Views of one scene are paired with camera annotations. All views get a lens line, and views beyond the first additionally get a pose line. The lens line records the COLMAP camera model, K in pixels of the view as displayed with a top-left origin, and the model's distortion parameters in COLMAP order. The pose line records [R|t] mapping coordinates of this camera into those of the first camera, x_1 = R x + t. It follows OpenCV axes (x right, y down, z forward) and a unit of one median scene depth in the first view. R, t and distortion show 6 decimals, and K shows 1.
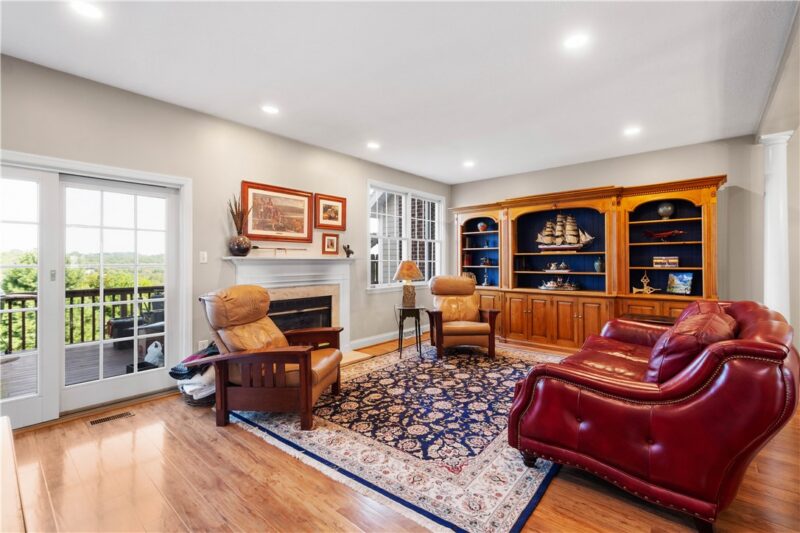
lens RADIAL K [[355.2, 0, 400.0], [0, 355.2, 266.5], [0, 0, 1]] dist [-0.000336, -0.000017]
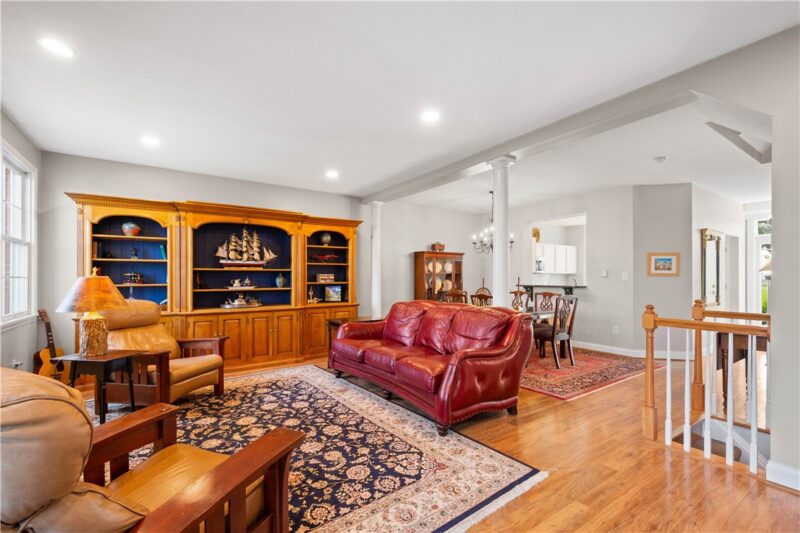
lens RADIAL K [[354.2, 0, 400.8], [0, 354.2, 279.3], [0, 0, 1]] dist [0.002868, 0.000309]
pose [[0.242599, -0.004682, 0.970115, -0.460476], [0.015318, 0.999882, 0.000995, -0.005318], [-0.970006, 0.014619, 0.242642, 0.414851]]
